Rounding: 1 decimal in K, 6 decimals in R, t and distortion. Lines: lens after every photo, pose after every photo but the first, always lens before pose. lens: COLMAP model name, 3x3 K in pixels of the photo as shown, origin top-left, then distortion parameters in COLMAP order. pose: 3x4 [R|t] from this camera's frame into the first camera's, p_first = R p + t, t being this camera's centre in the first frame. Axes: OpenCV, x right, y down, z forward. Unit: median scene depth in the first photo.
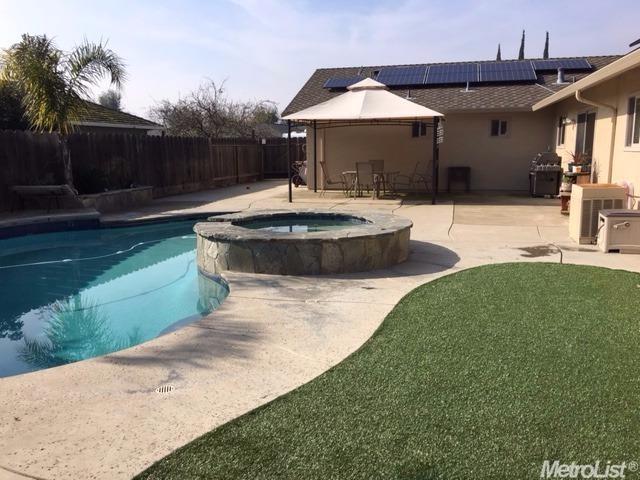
lens RADIAL K [[547.5, 0, 321.4], [0, 547.5, 239.9], [0, 0, 1]] dist [0.056205, -0.024355]
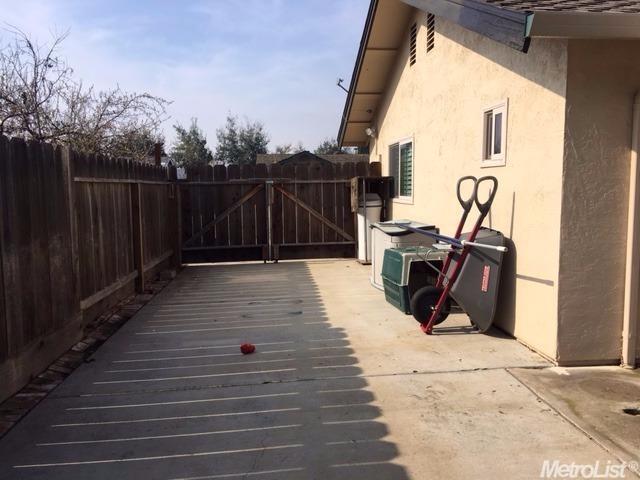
lens RADIAL K [[547.5, 0, 319.3], [0, 547.5, 240.0], [0, 0, 1]] dist [0.056205, -0.024355]
pose [[0.945803, -0.012044, 0.324517, -0.131045], [0.035812, 0.997085, -0.067366, -0.091030], [-0.322760, 0.075337, 0.943478, 0.541180]]
